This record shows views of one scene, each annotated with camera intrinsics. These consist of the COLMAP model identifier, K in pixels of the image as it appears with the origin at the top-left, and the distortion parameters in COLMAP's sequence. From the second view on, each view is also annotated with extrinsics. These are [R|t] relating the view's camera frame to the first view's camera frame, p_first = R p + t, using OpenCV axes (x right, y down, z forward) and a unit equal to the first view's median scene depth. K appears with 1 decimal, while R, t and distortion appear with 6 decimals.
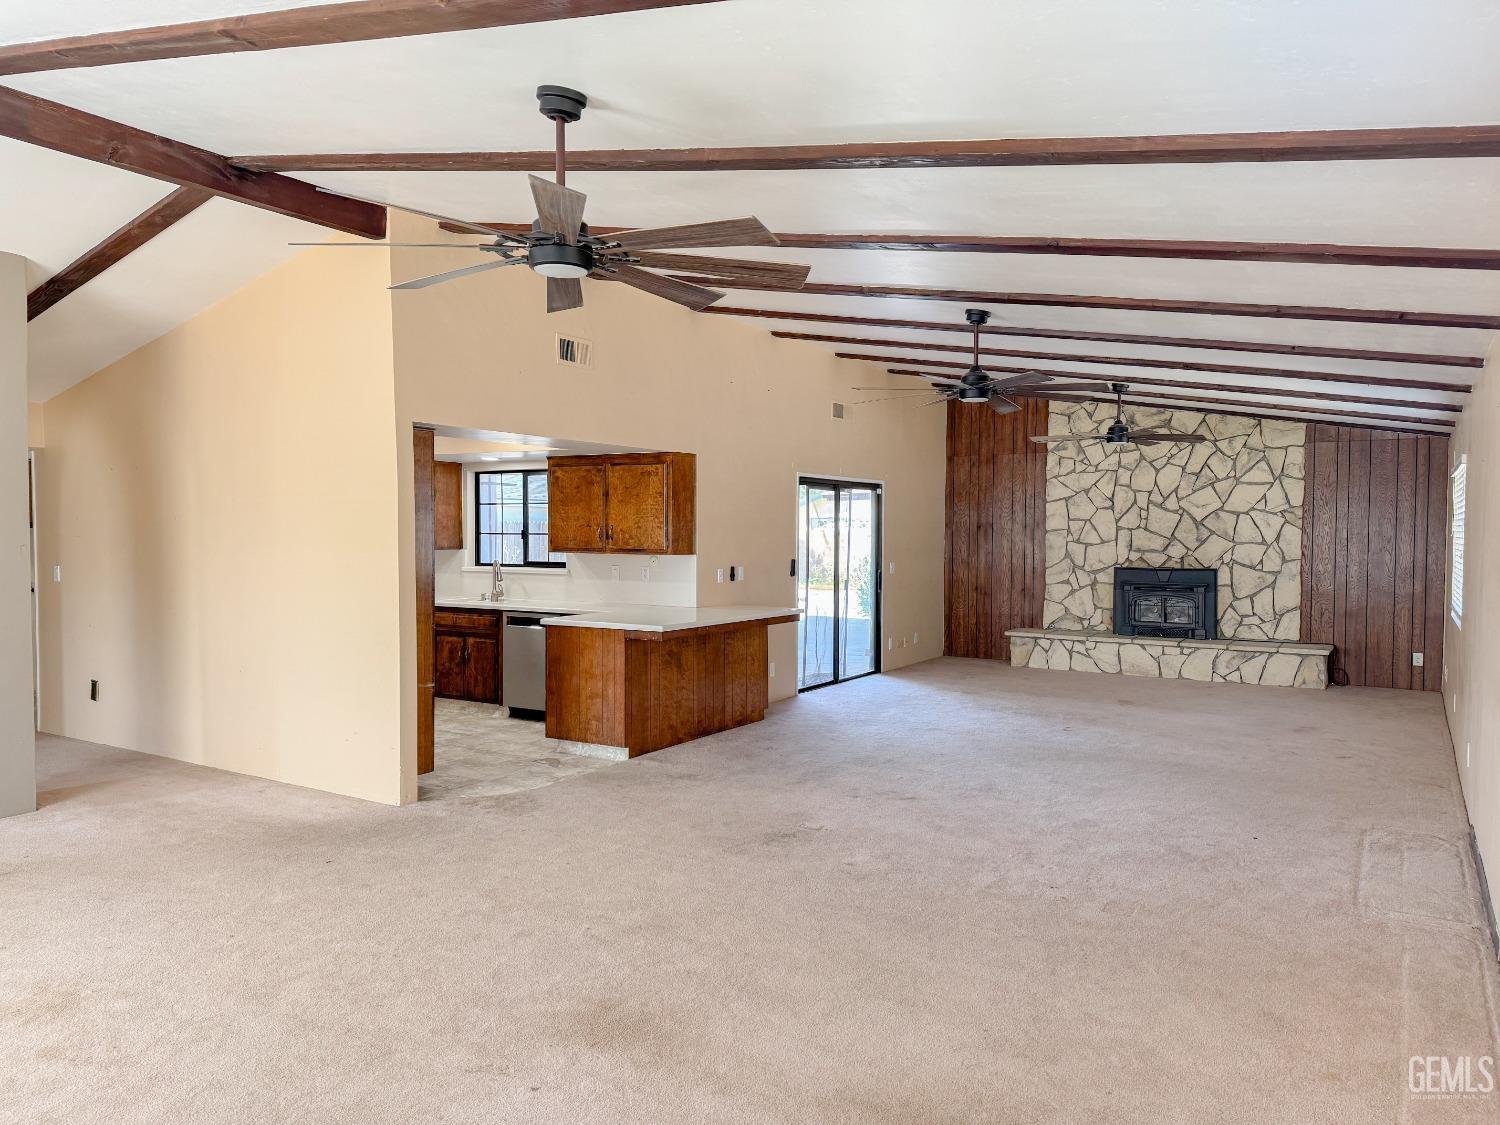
lens RADIAL K [[1036.2, 0, 754.3], [0, 1036.2, 566.4], [0, 0, 1]] dist [0.092298, -0.126522]
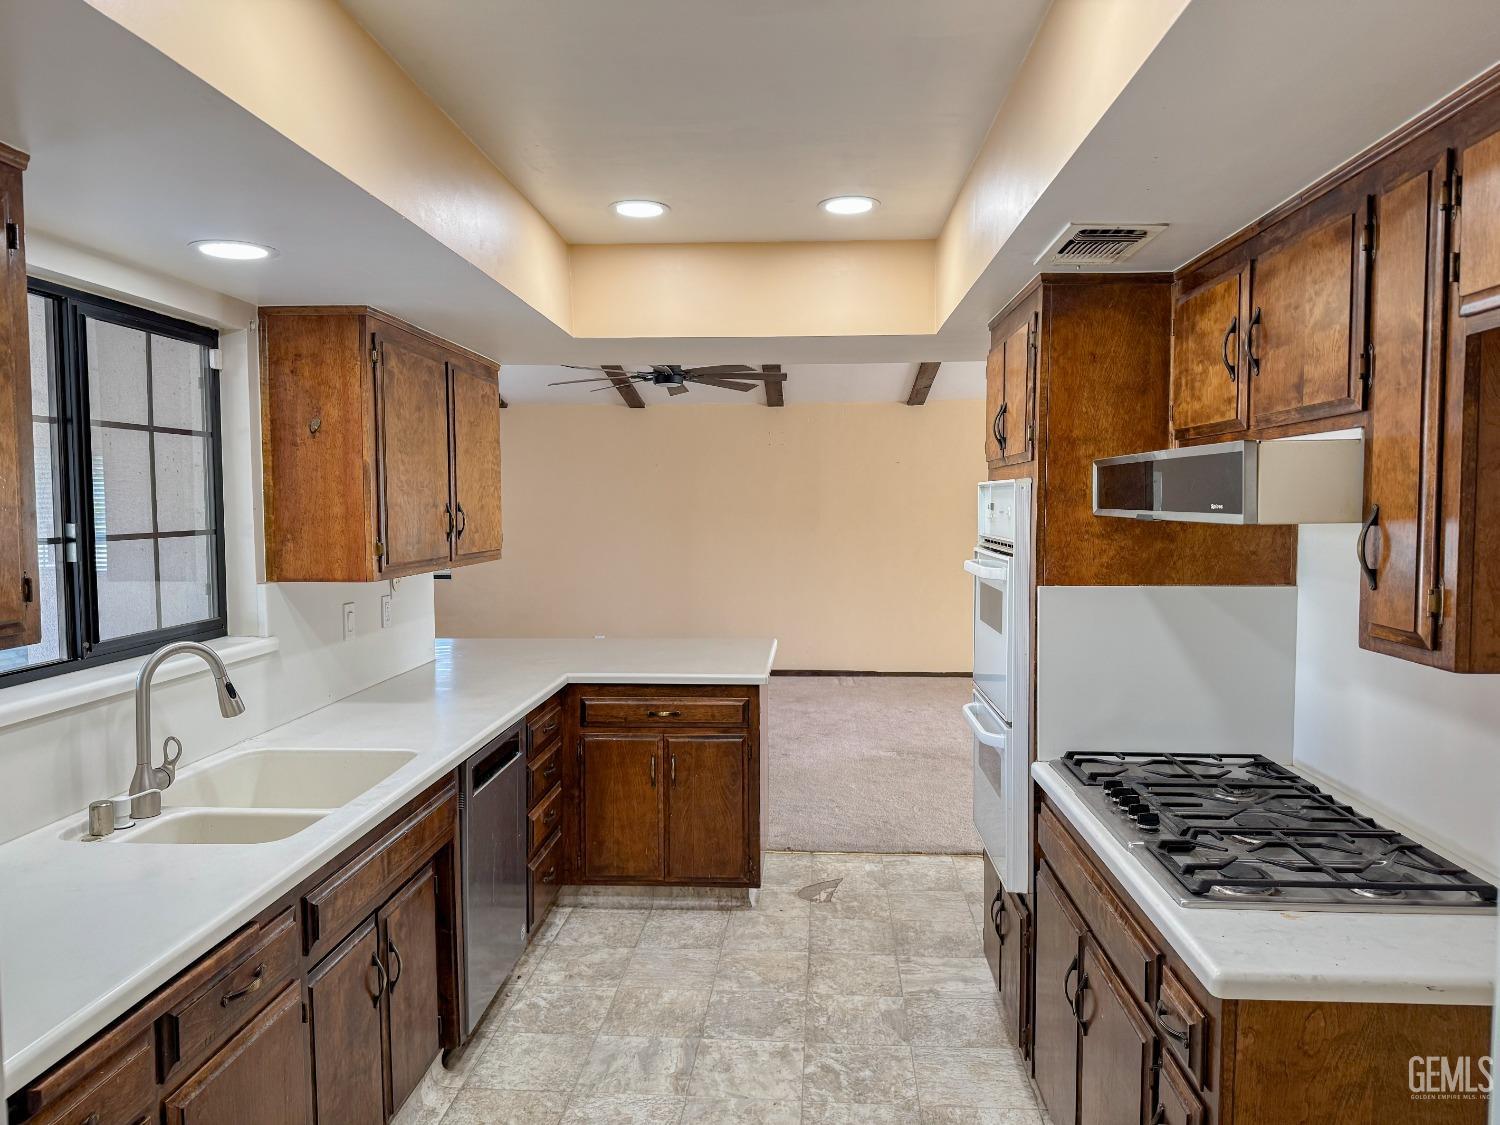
lens RADIAL K [[1049.5, 0, 752.4], [0, 1049.5, 555.4], [0, 0, 1]] dist [0.089537, -0.134435]
pose [[-0.475735, -0.048791, 0.878234, -0.796124], [0.032642, 0.996793, 0.073060, -0.061631], [-0.878983, 0.063425, -0.472617, 1.458033]]
